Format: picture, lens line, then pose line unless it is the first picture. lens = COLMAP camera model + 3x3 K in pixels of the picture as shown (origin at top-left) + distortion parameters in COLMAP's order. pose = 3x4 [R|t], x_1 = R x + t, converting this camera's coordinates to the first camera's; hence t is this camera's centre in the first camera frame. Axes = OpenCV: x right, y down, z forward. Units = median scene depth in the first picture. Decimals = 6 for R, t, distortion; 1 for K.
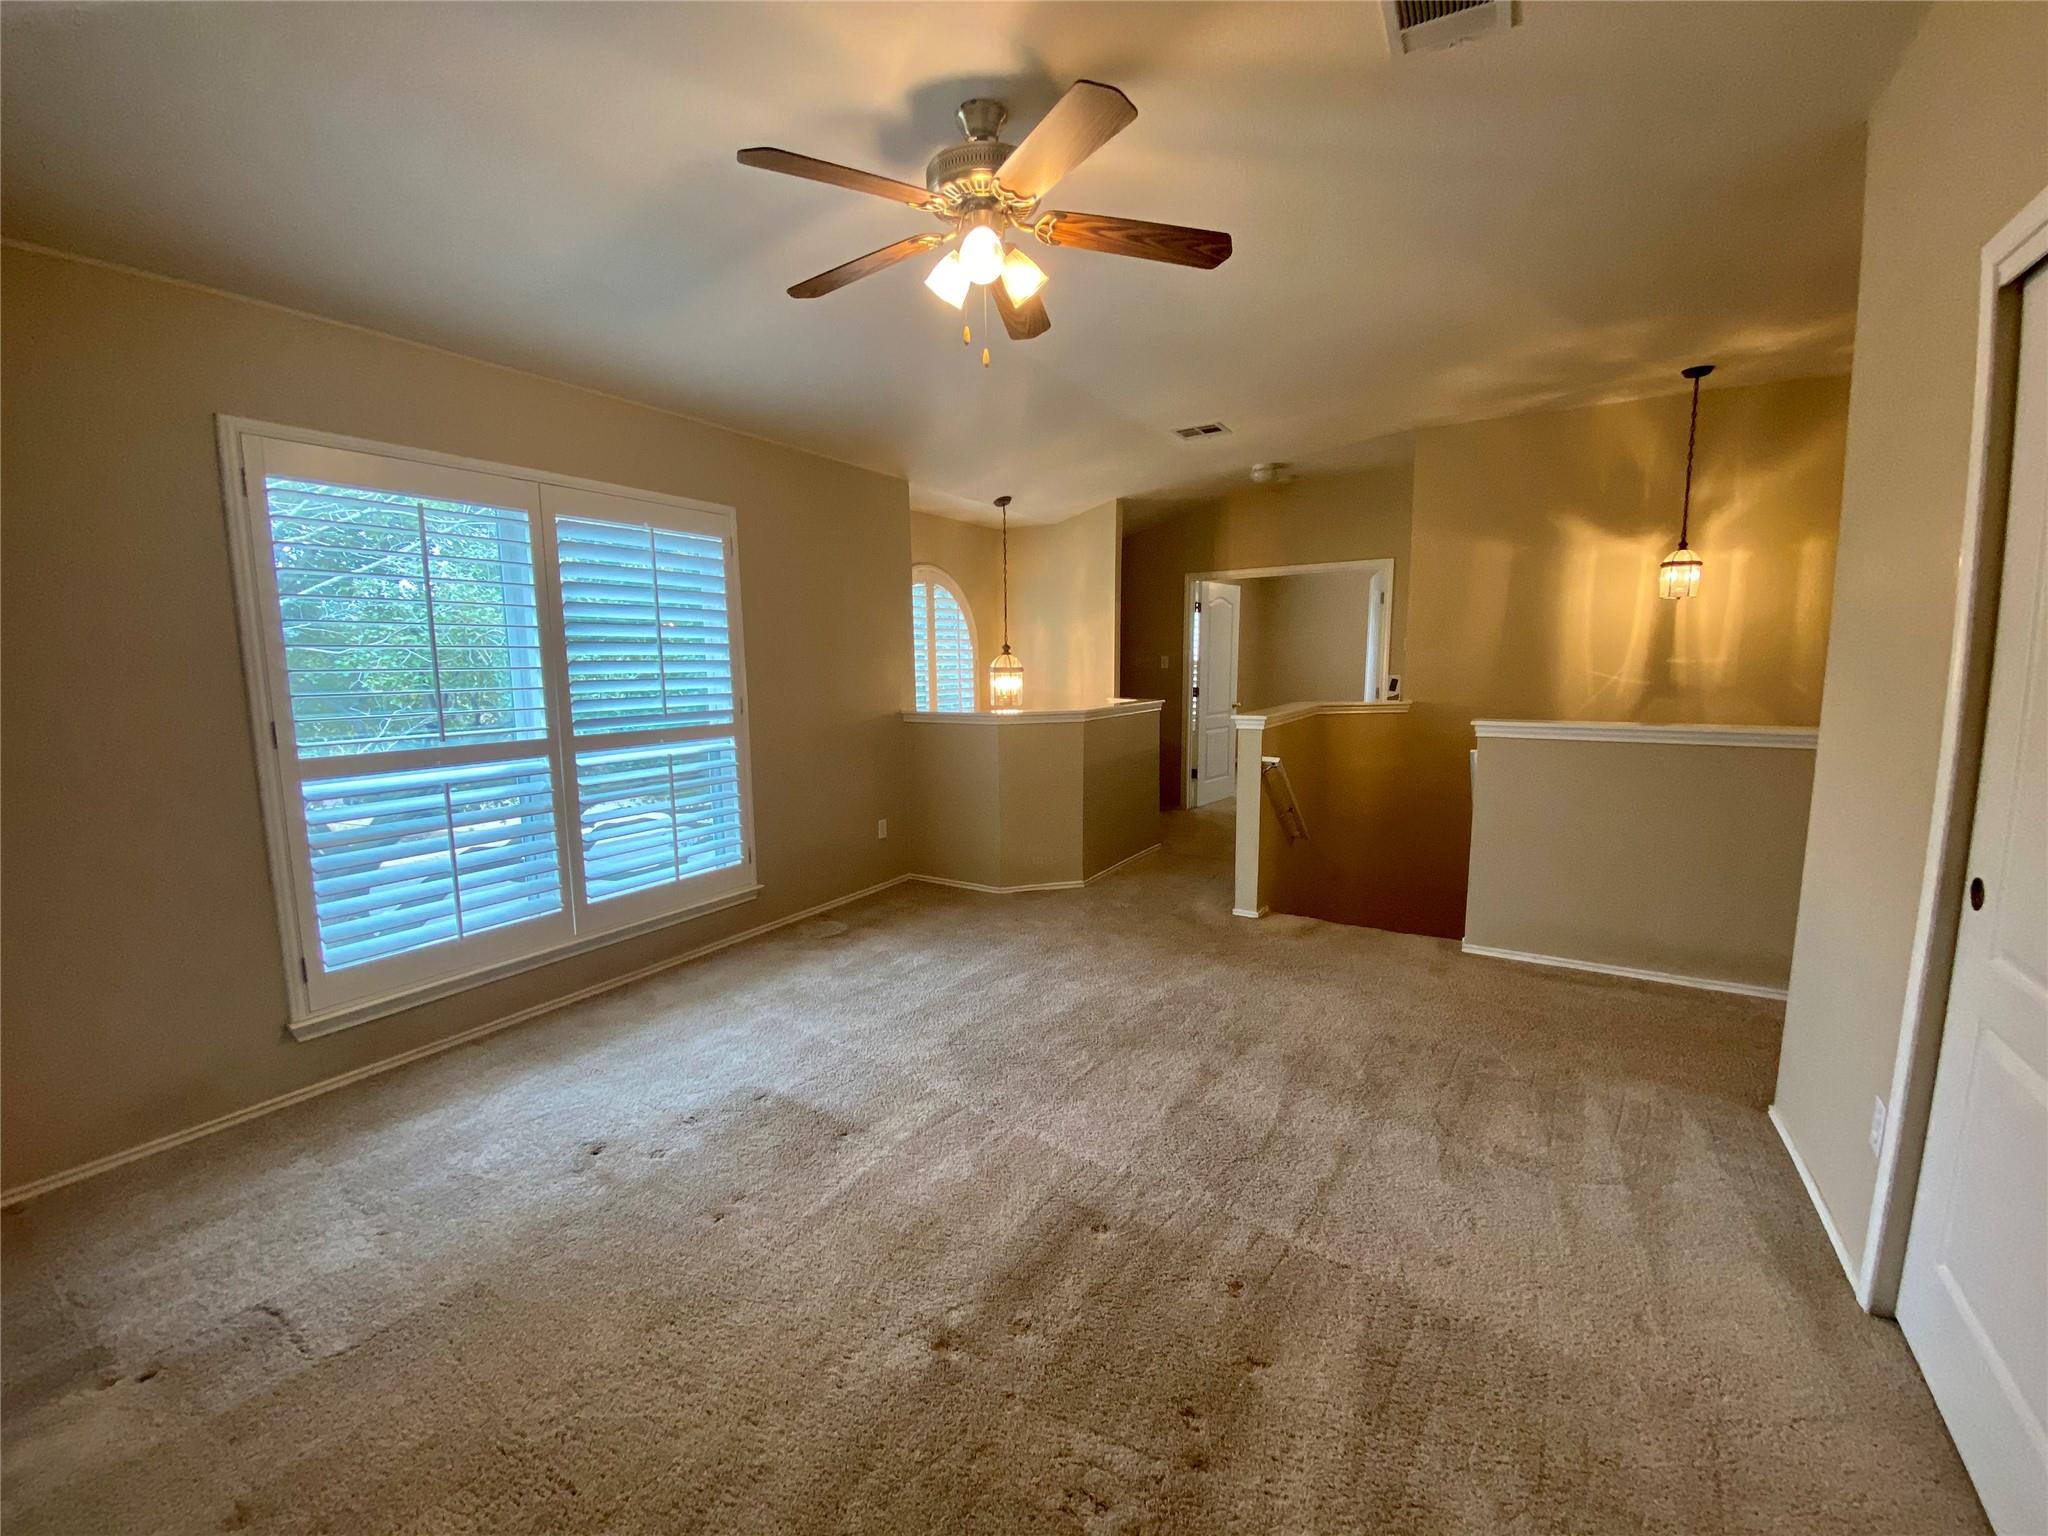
lens RADIAL K [[833.1, 0, 1028.7], [0, 833.1, 765.9], [0, 0, 1]] dist [0.032290, -0.027268]
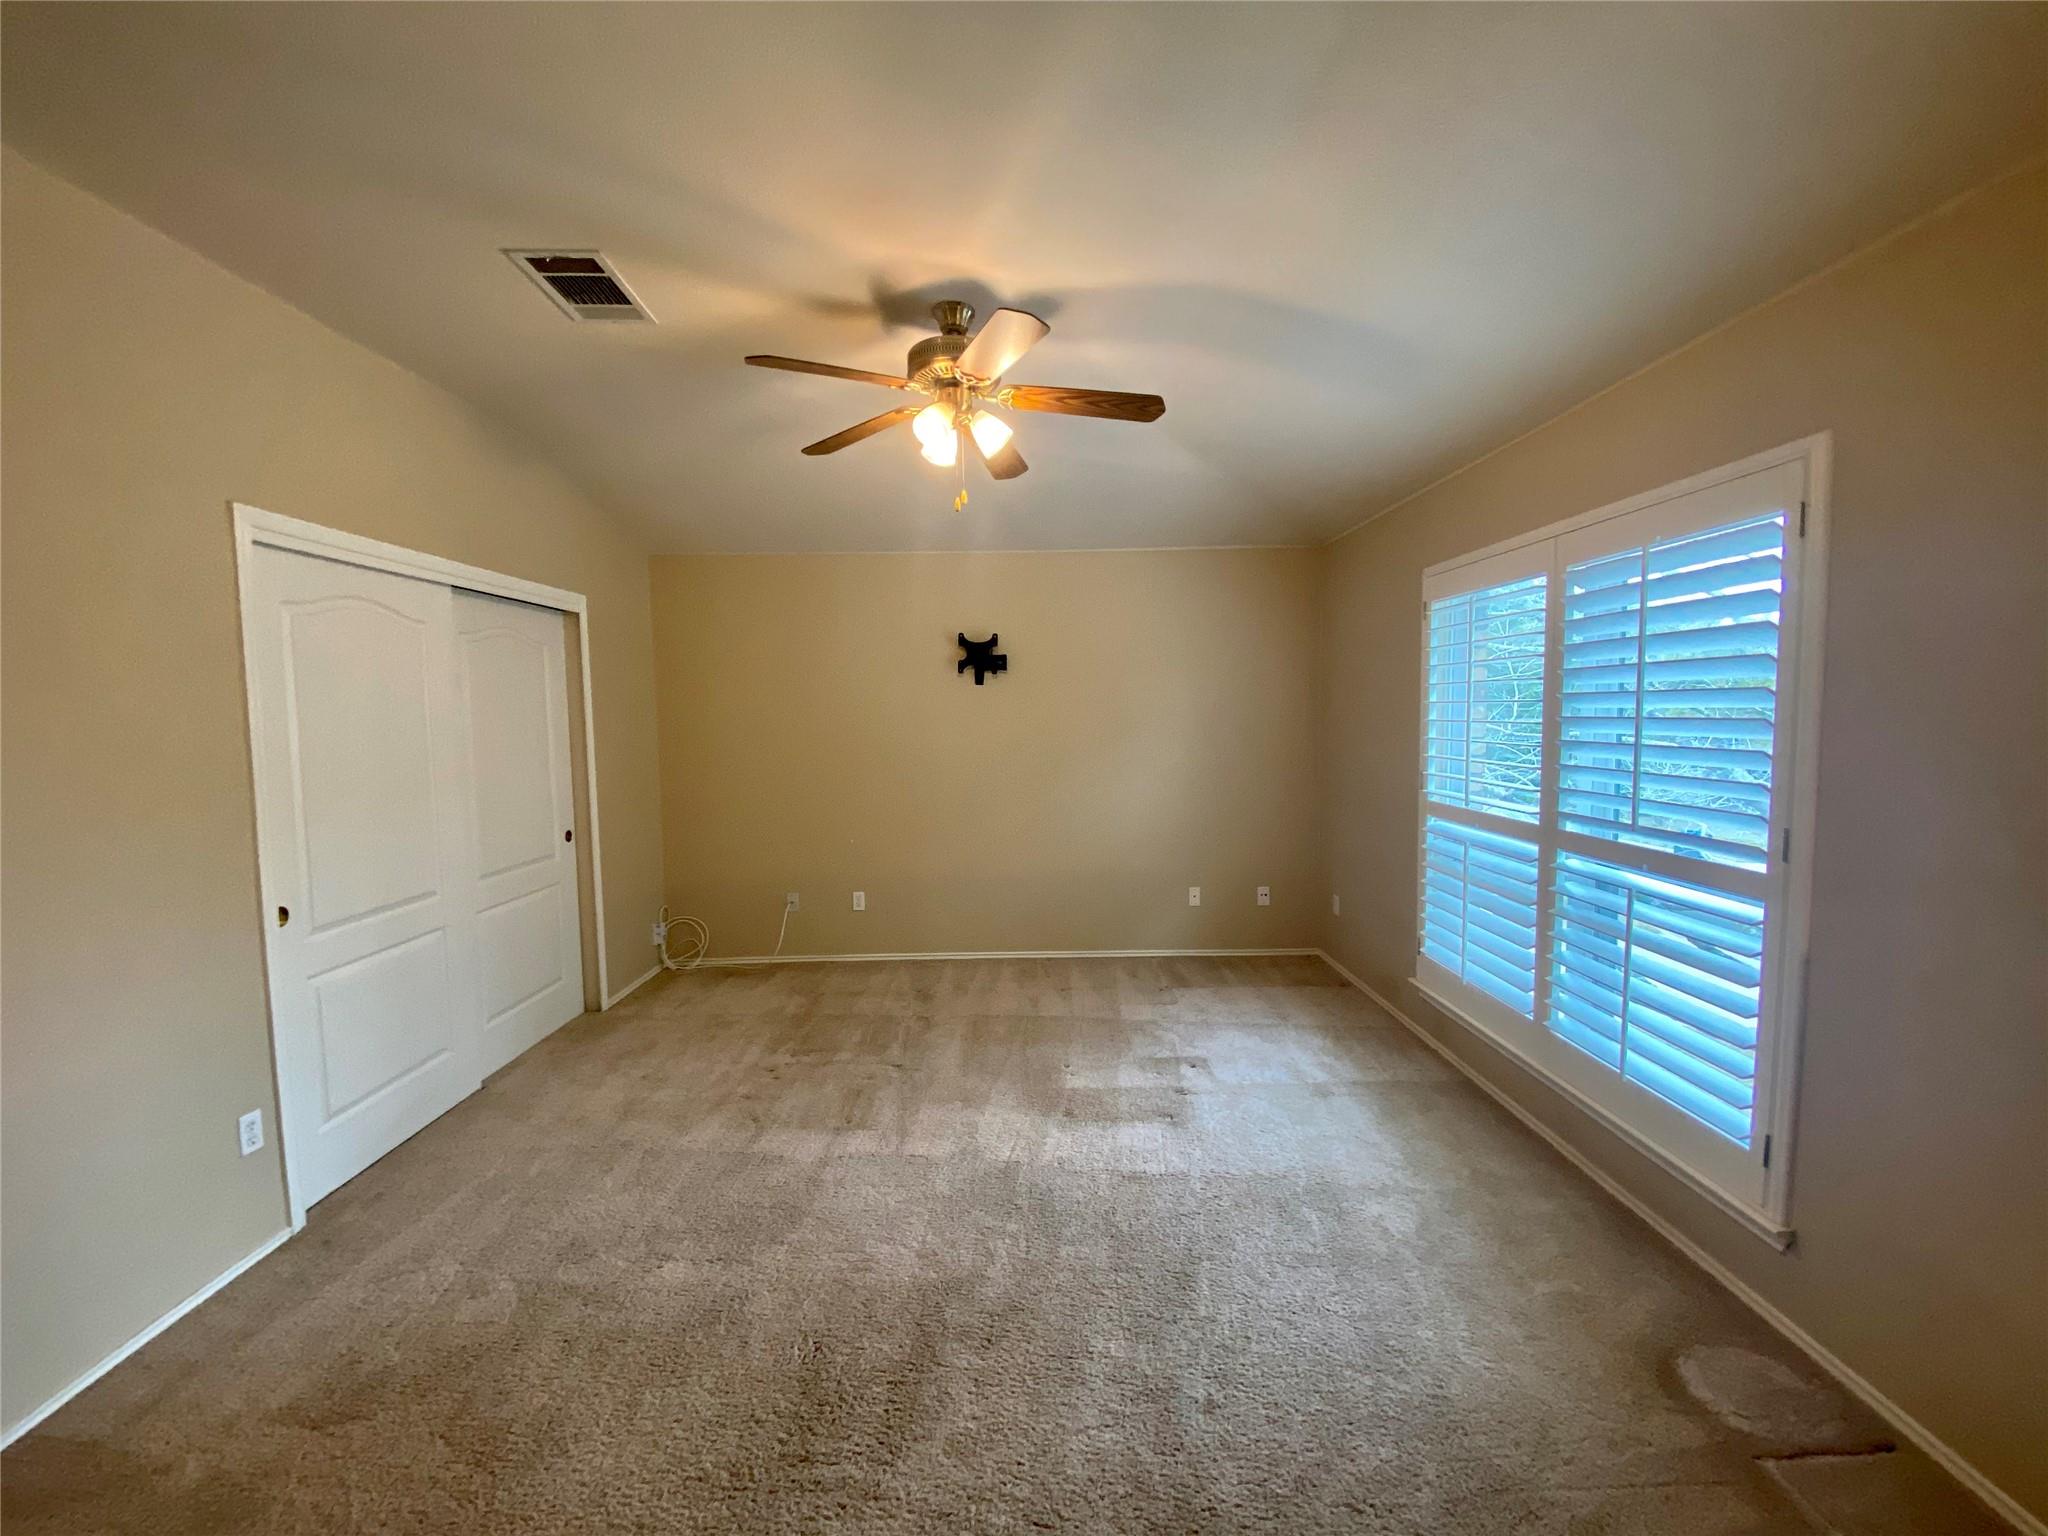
lens RADIAL K [[833.1, 0, 1028.7], [0, 833.1, 765.9], [0, 0, 1]] dist [0.032290, -0.027268]
pose [[-0.843944, 0.064599, -0.532527, 0.342062], [-0.042984, 0.981387, 0.187169, -0.229191], [0.534706, 0.180850, -0.825459, 1.397982]]
